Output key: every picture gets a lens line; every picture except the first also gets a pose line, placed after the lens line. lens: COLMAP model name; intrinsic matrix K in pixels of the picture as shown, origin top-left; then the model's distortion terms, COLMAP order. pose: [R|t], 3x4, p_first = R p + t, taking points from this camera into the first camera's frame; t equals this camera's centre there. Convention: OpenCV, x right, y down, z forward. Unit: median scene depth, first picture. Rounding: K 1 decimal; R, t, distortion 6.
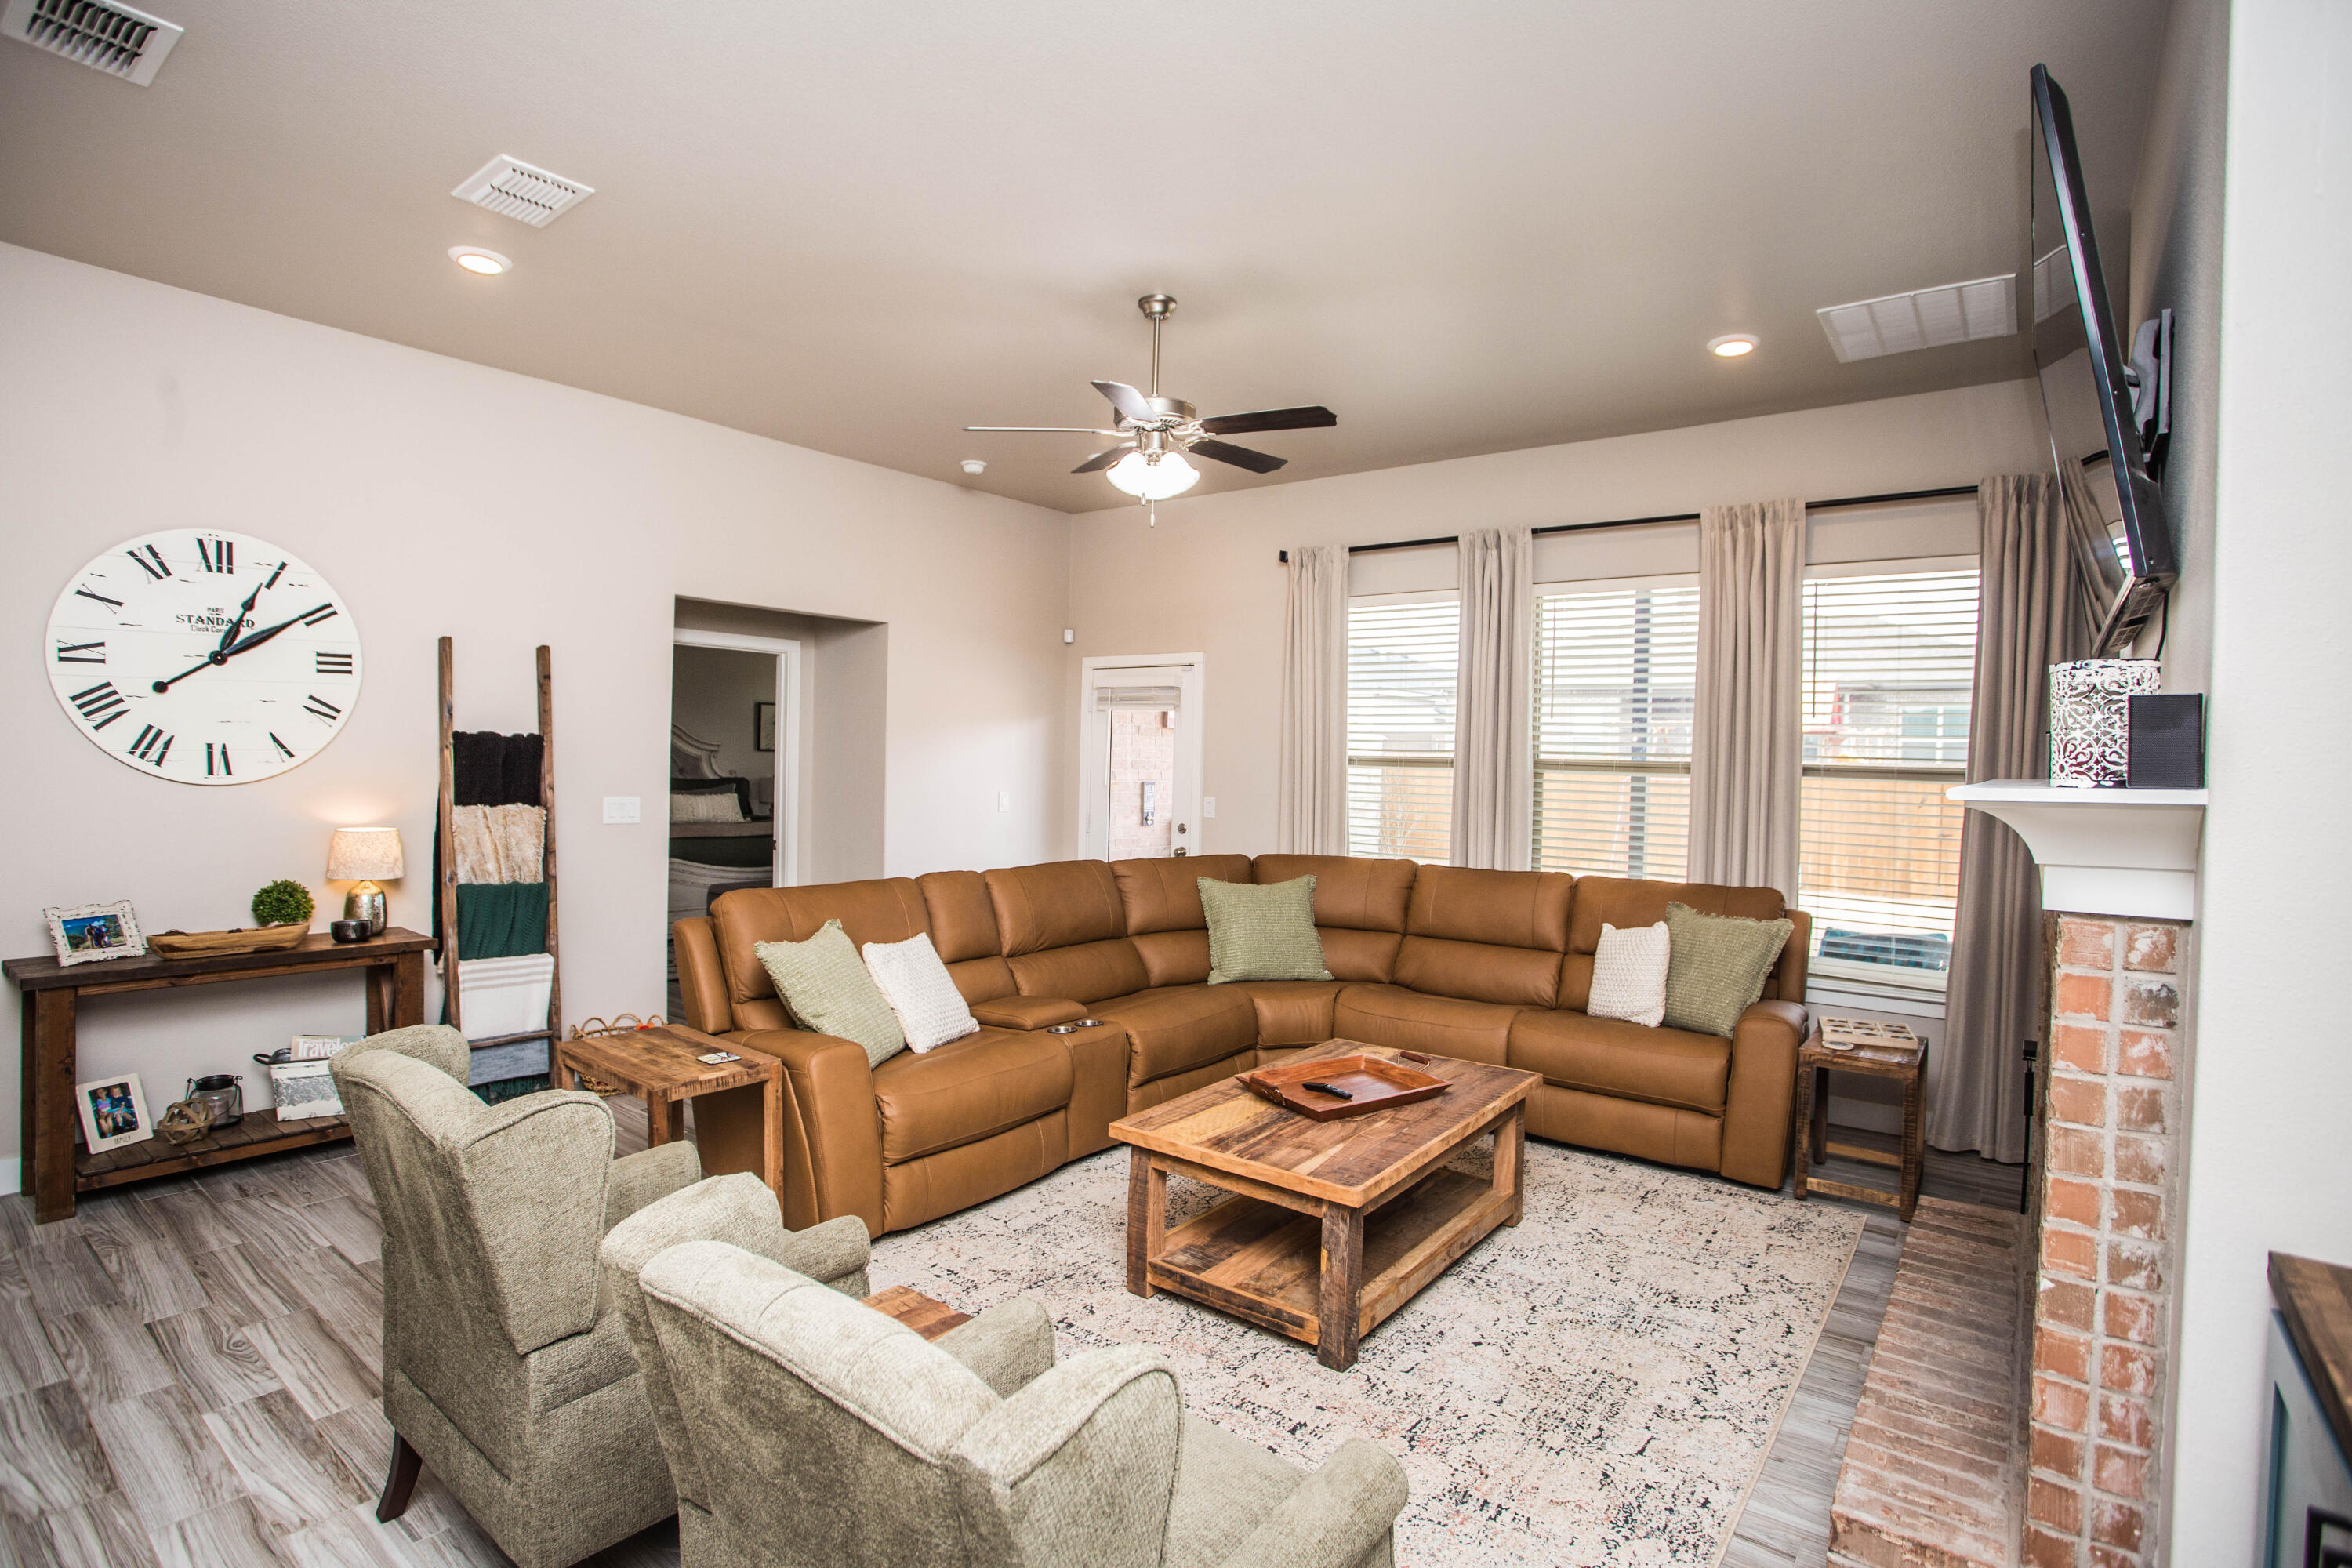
lens RADIAL K [[1150.6, 0, 1178.6], [0, 1150.6, 777.6], [0, 0, 1]] dist [-0.059134, 0.022276]
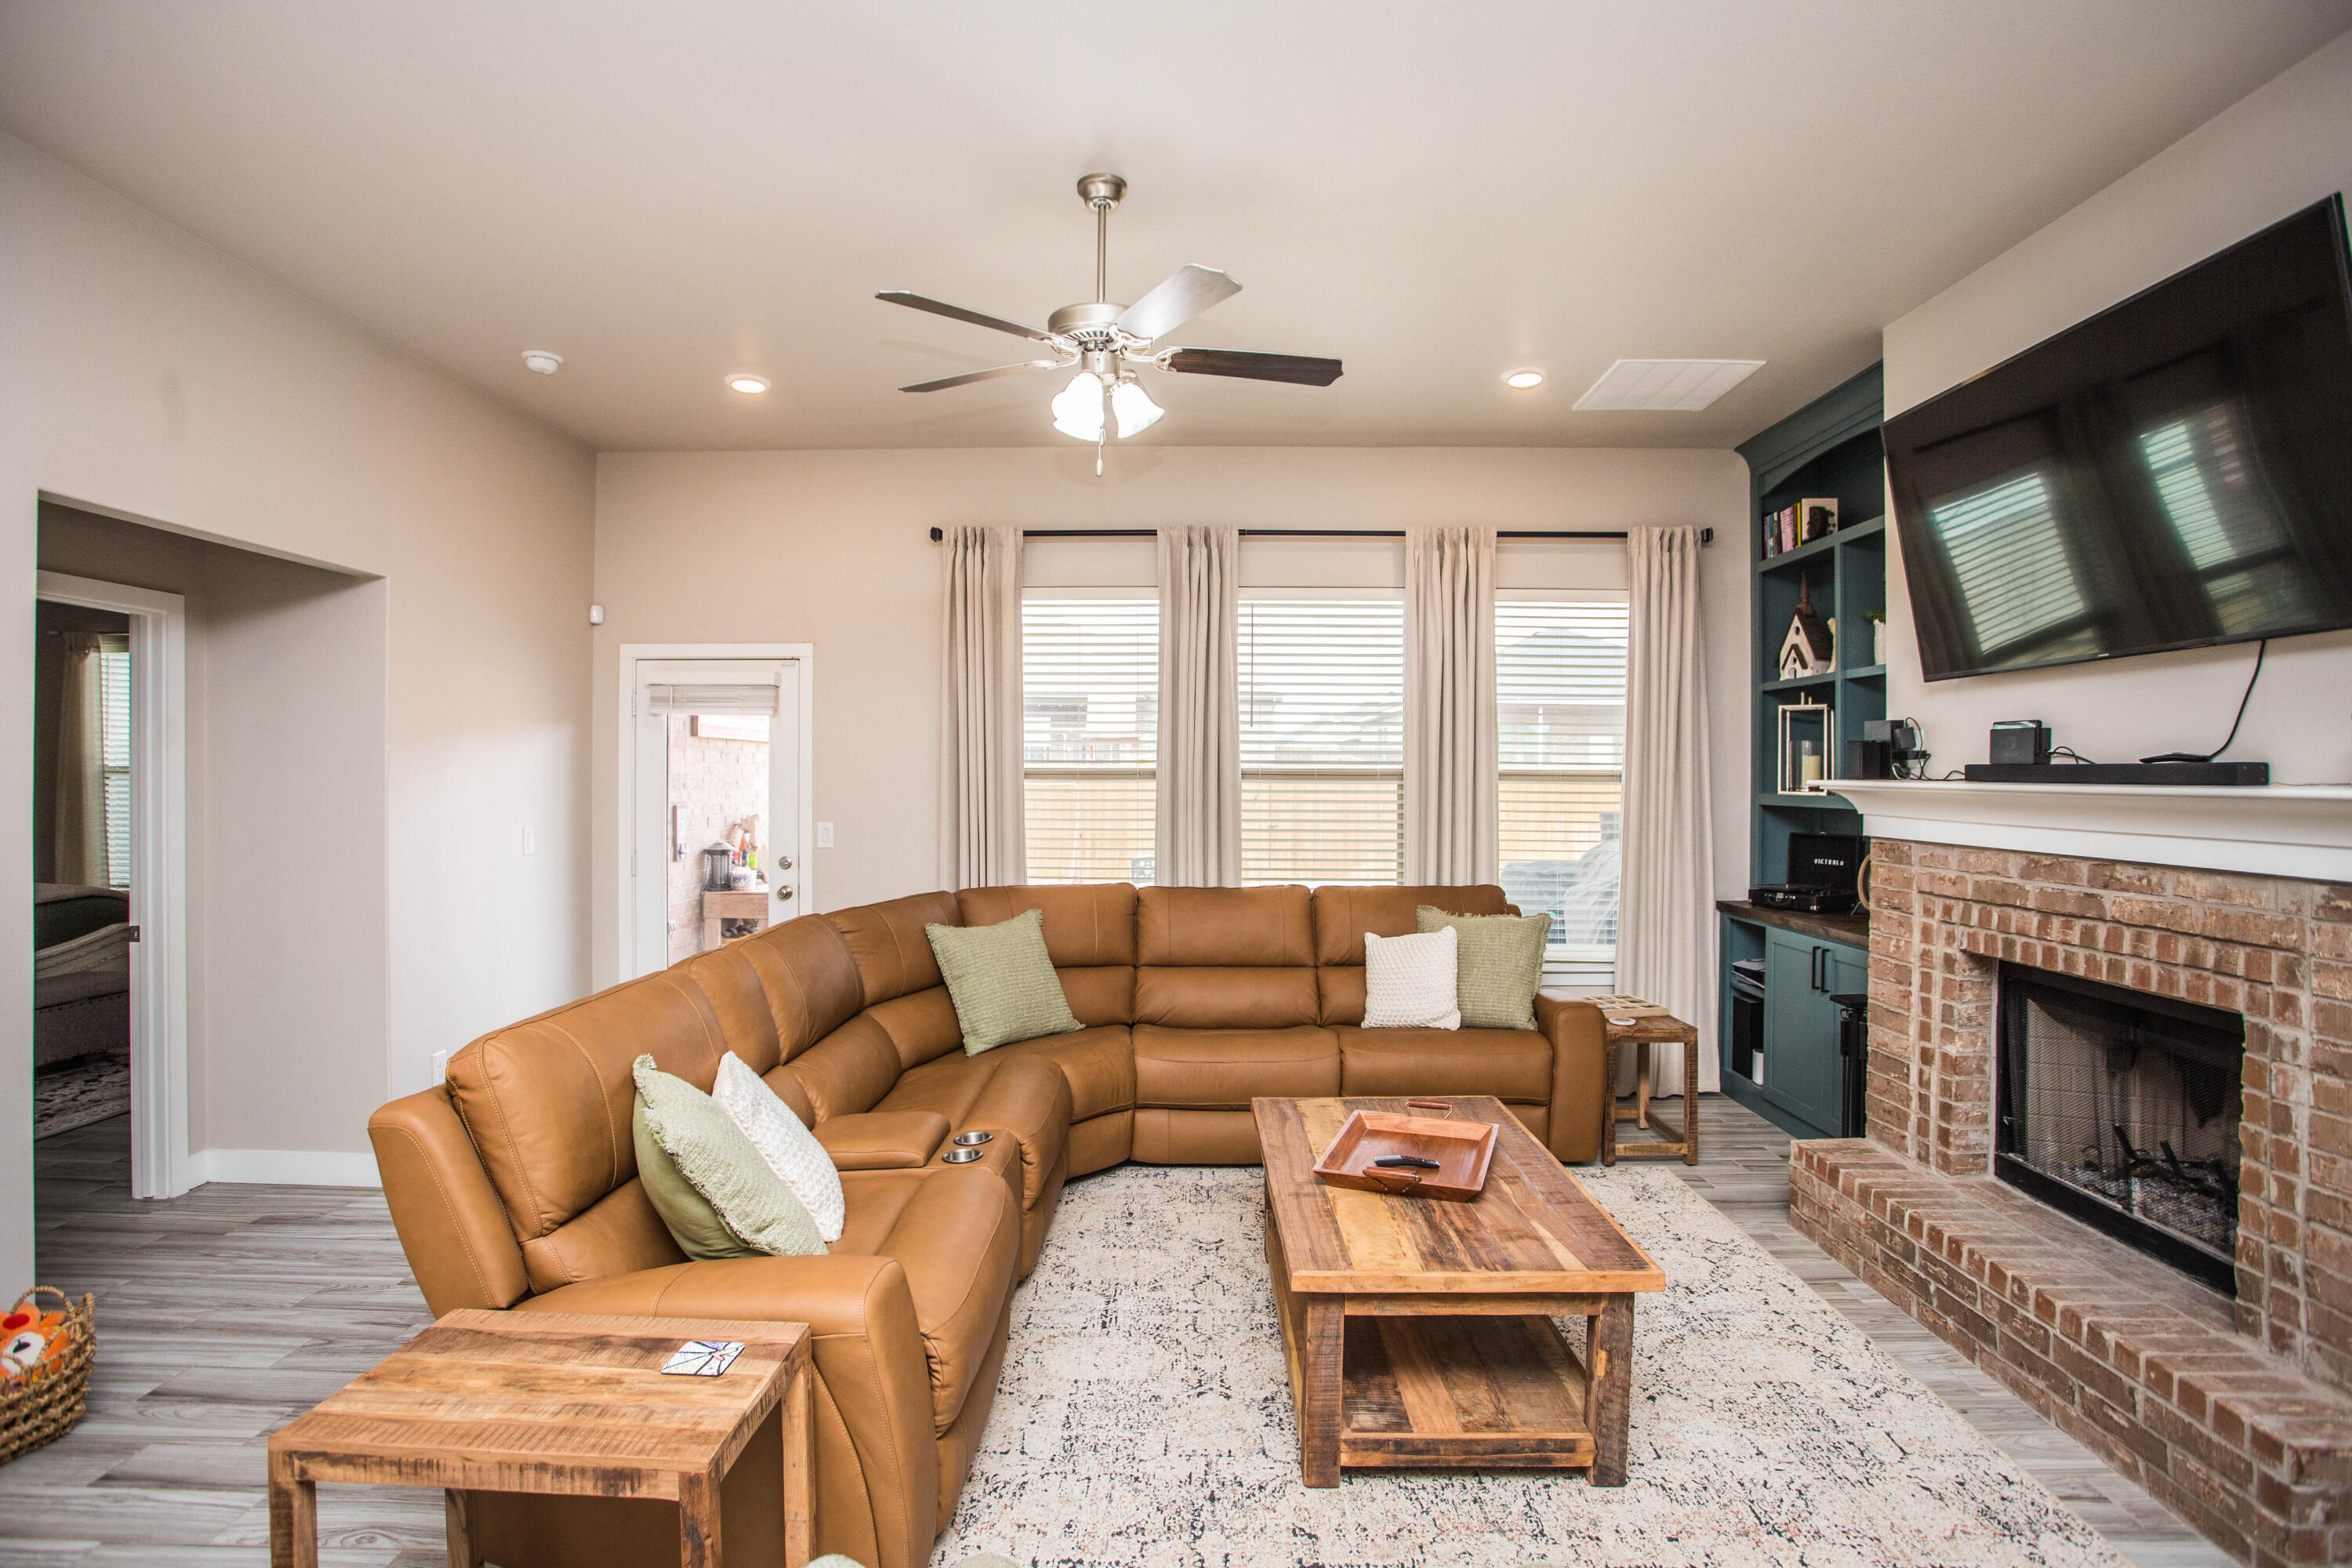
lens RADIAL K [[1150.6, 0, 1187.6], [0, 1150.6, 781.9], [0, 0, 1]] dist [-0.059134, 0.022276]
pose [[0.802961, -0.023971, 0.595549, -0.328946], [0.025348, 0.999660, 0.006060, -0.013269], [-0.595492, 0.010231, 0.803296, 0.269102]]
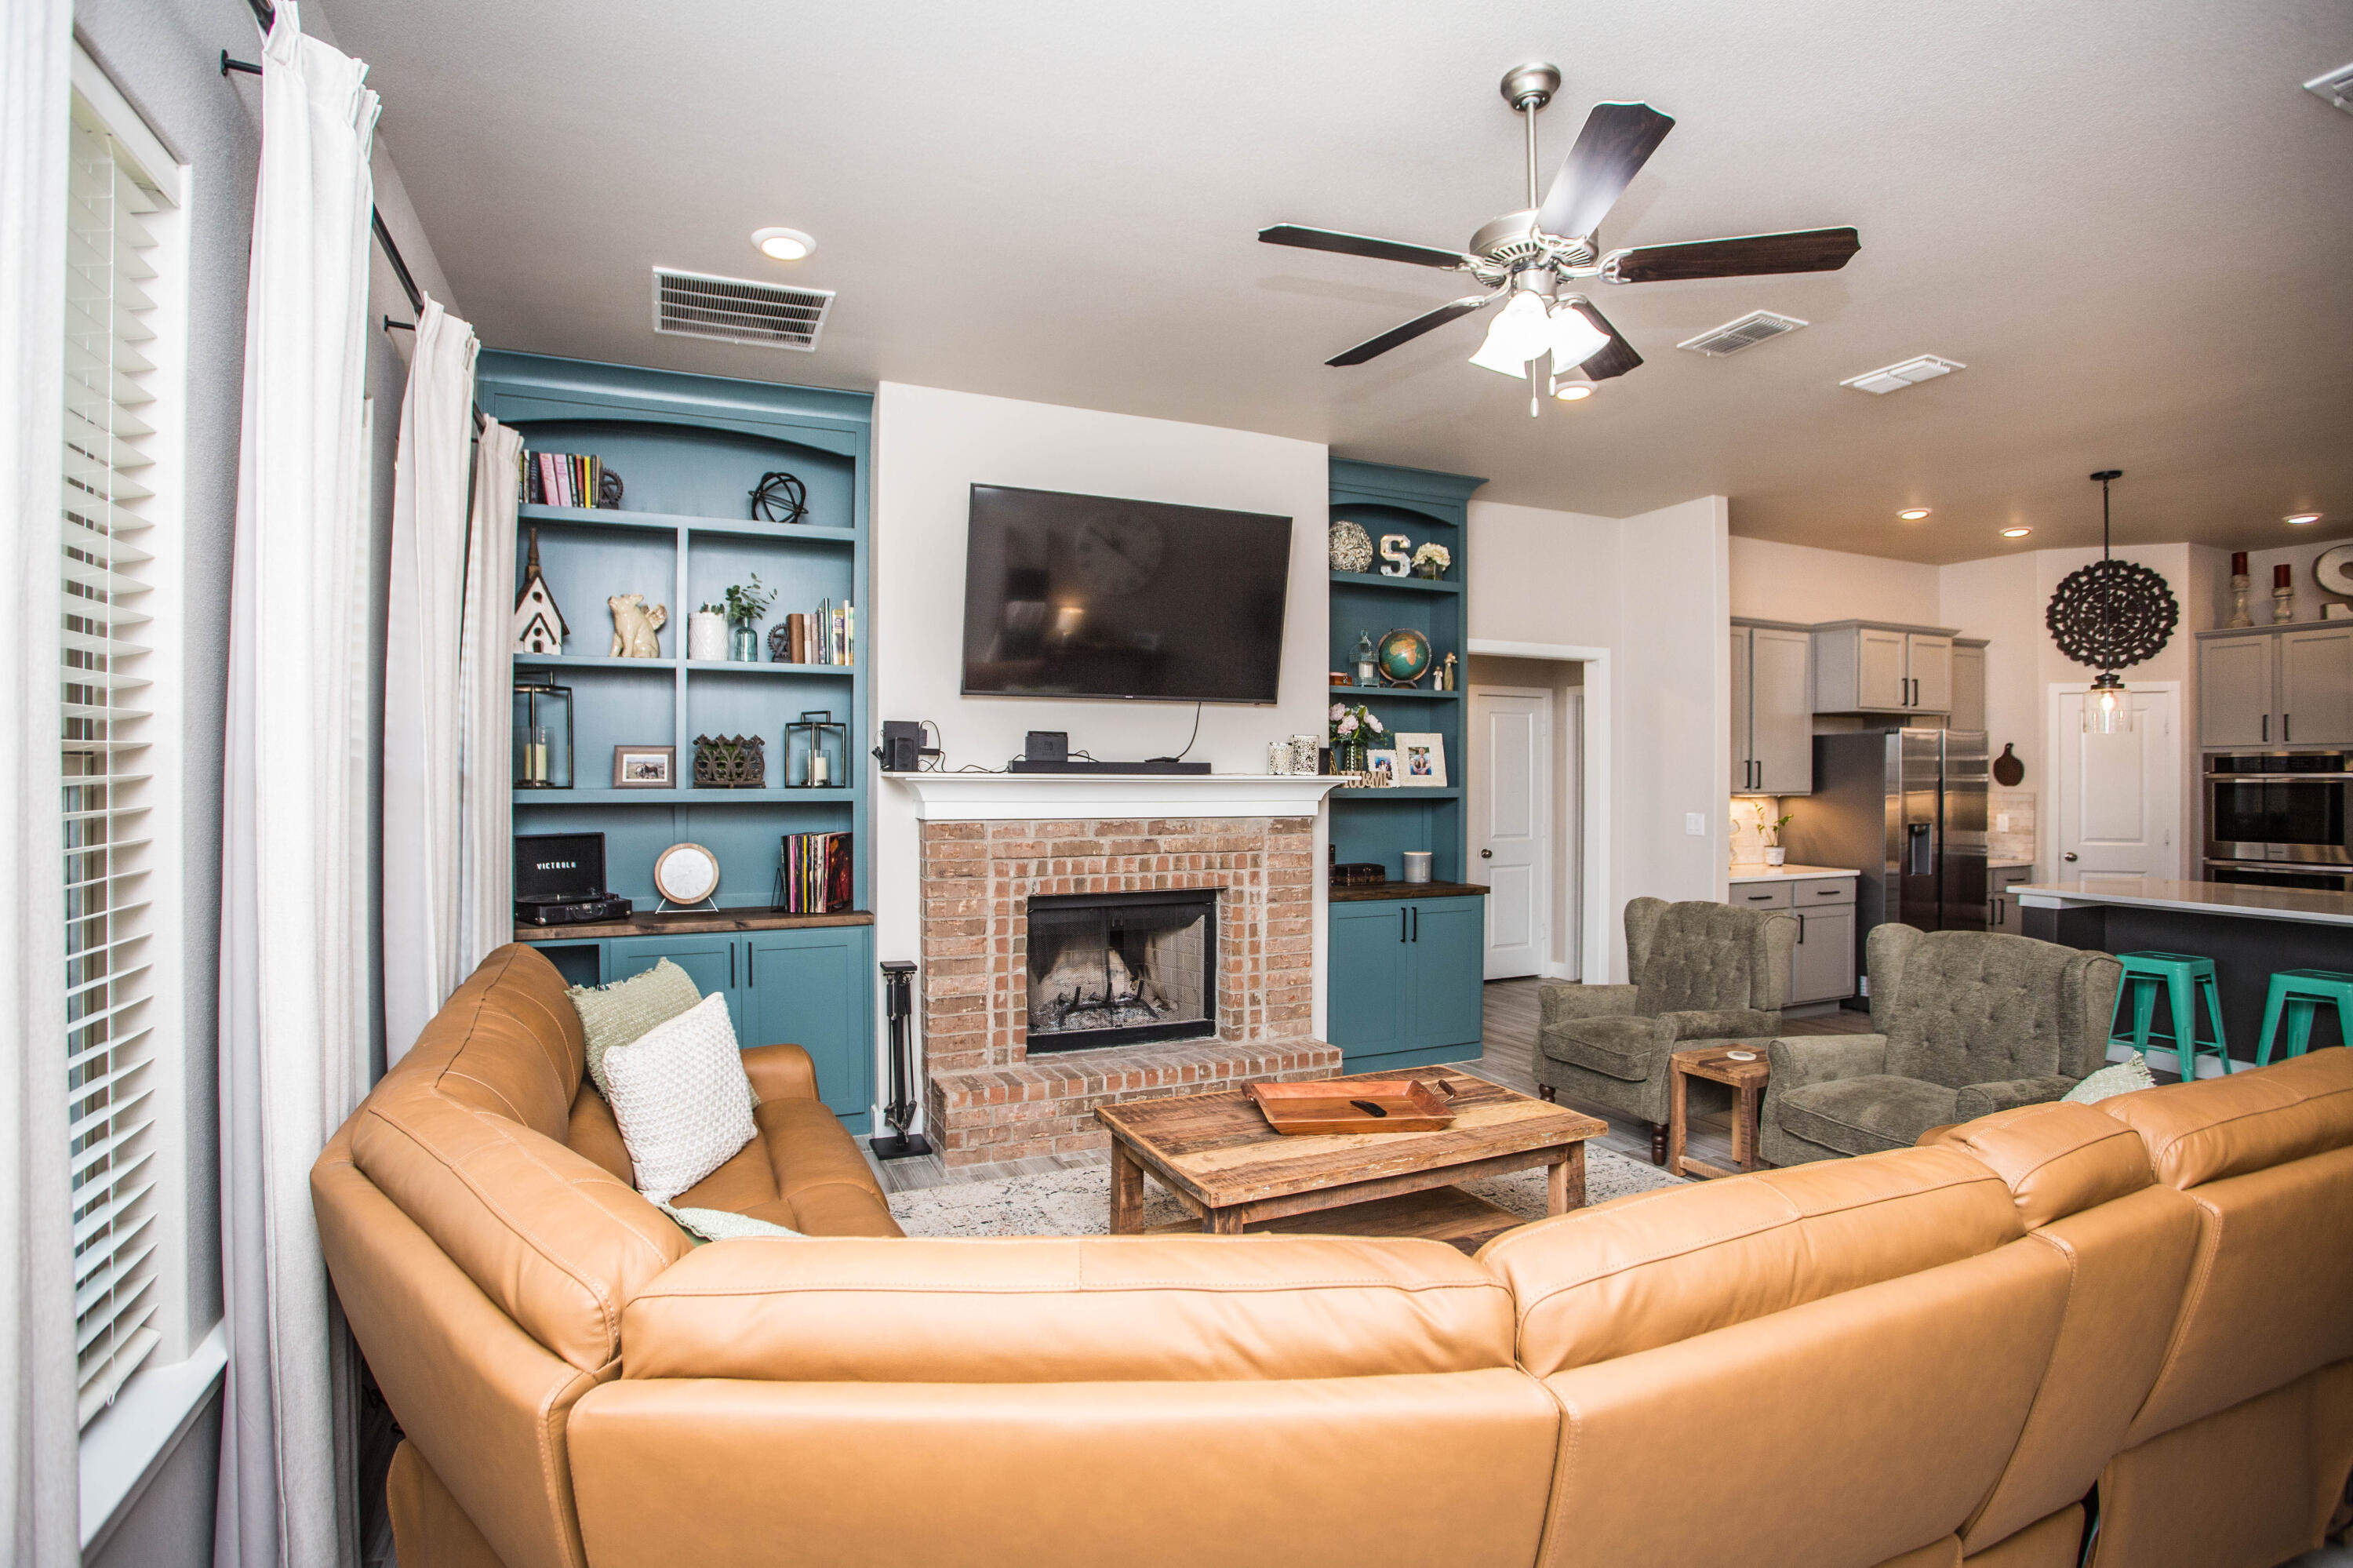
lens RADIAL K [[1151.2, 0, 1180.9], [0, 1151.2, 785.8], [0, 0, 1]] dist [-0.059134, 0.022276]
pose [[-0.877061, -0.031665, 0.479335, -0.116599], [-0.014949, 0.999141, 0.038651, -0.025657], [-0.480147, 0.026733, -0.876780, 1.315684]]
